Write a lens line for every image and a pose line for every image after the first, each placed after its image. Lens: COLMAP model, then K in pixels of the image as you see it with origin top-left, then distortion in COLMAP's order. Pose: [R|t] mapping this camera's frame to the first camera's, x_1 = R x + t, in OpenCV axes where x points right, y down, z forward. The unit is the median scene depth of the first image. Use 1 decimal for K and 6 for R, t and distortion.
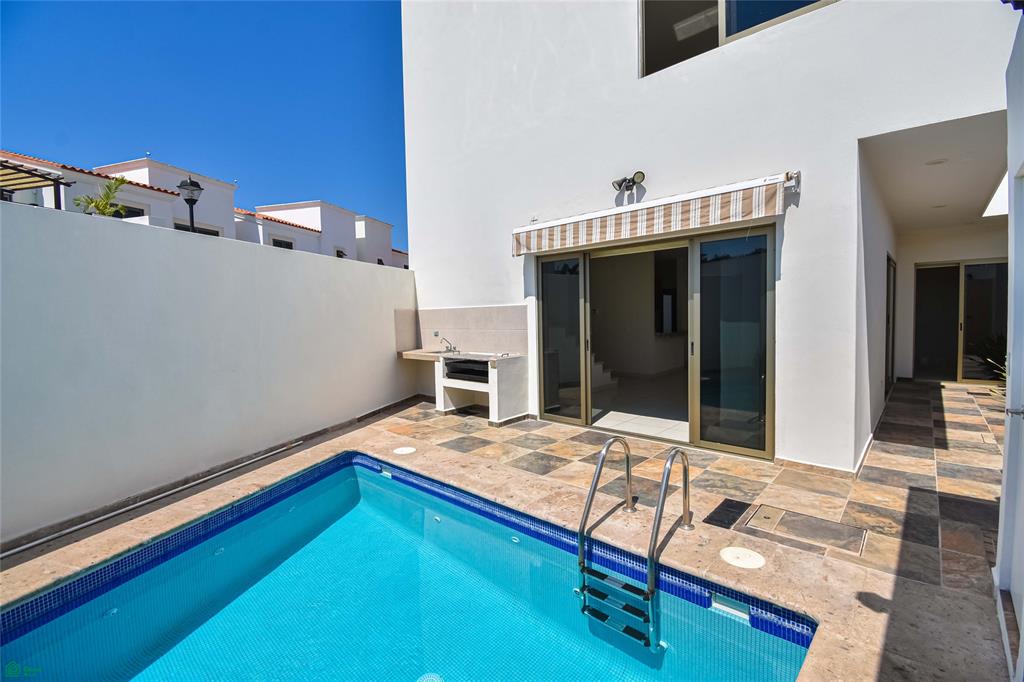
lens RADIAL K [[452.3, 0, 504.3], [0, 452.3, 338.9], [0, 0, 1]] dist [-0.015456, -0.005398]
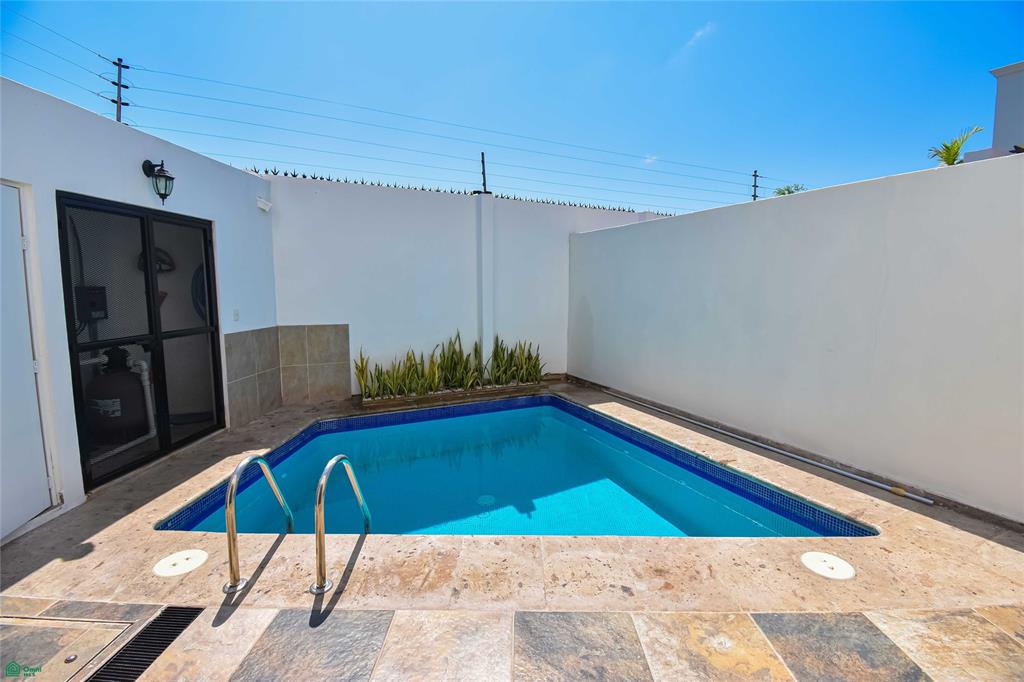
lens RADIAL K [[452.3, 0, 517.3], [0, 452.3, 334.8], [0, 0, 1]] dist [-0.015456, -0.005398]
pose [[-0.731335, 0.088680, -0.676228, 0.398081], [-0.025989, 0.987167, 0.157563, -0.076383], [0.681523, 0.132806, -0.719645, 1.344259]]
